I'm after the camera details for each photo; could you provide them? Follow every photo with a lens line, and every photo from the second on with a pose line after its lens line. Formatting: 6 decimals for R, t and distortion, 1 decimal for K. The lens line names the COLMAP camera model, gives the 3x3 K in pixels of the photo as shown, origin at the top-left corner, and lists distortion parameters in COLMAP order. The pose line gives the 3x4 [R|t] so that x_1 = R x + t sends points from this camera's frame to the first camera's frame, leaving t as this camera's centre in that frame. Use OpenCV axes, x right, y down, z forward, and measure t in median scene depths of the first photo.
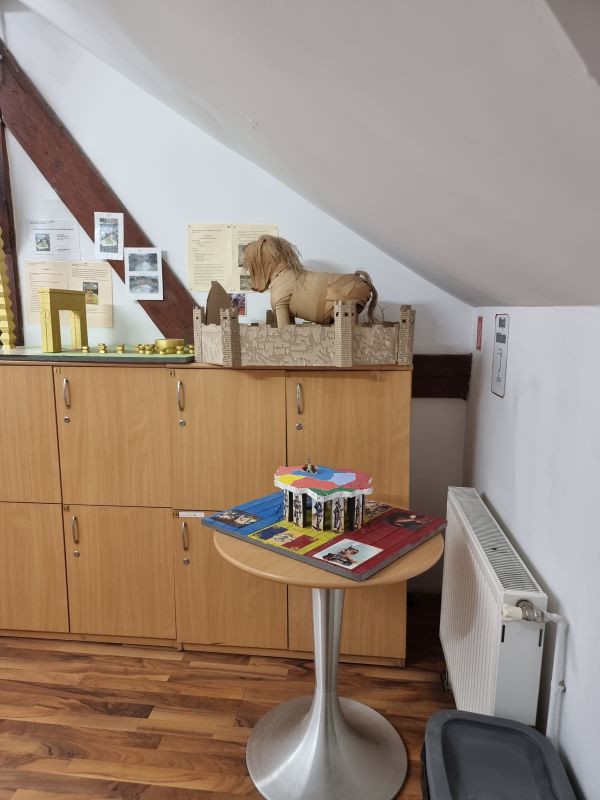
lens RADIAL K [[554.0, 0, 289.8], [0, 554.0, 399.2], [0, 0, 1]] dist [0.086768, -0.071012]
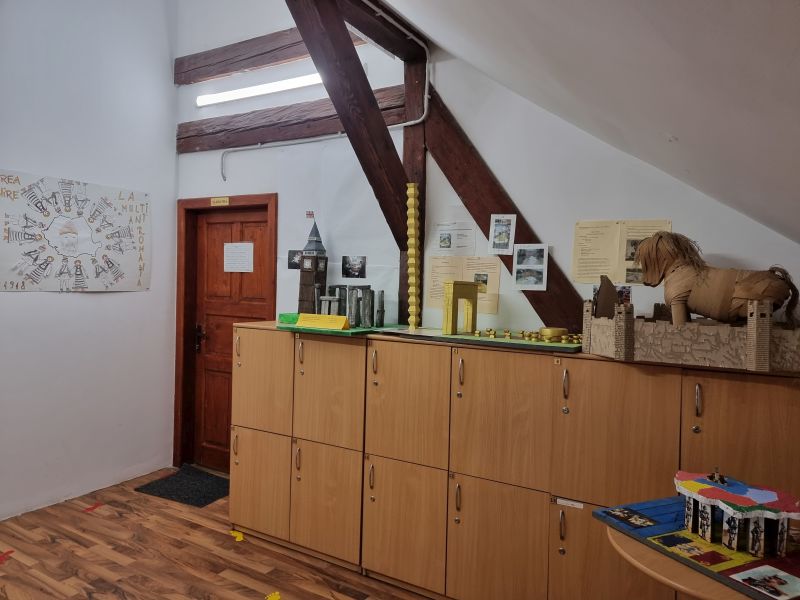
lens RADIAL K [[552.0, 0, 402.4], [0, 552.0, 306.5], [0, 0, 1]] dist [0.088882, -0.068679]
pose [[0.916659, 0.039004, -0.397764, -0.065683], [-0.089736, 0.989902, -0.109731, -0.007213], [0.389467, 0.136279, 0.910903, -0.088618]]
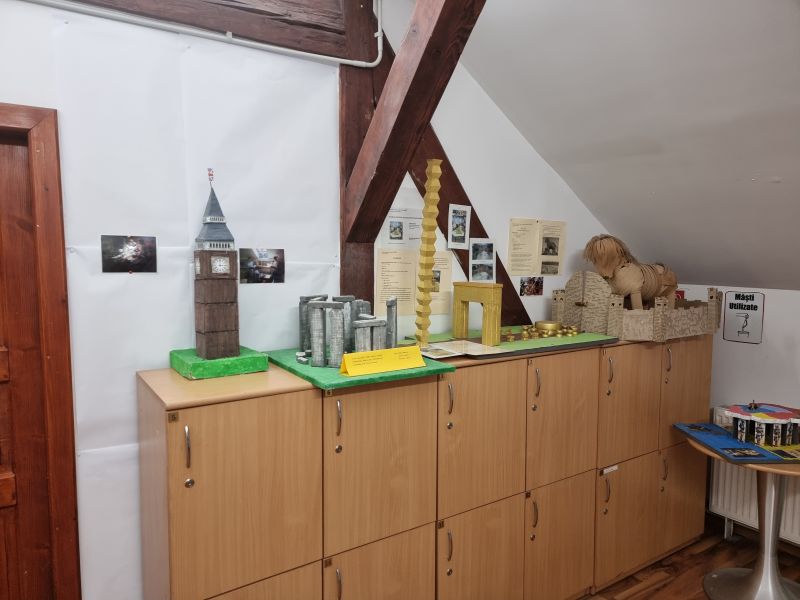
lens RADIAL K [[552.0, 0, 402.4], [0, 552.0, 306.5], [0, 0, 1]] dist [0.088882, -0.068679]
pose [[0.756063, -0.065348, 0.651228, -1.265832], [0.103296, 0.994447, -0.020136, -0.158229], [-0.646296, 0.082494, 0.758615, 0.357958]]
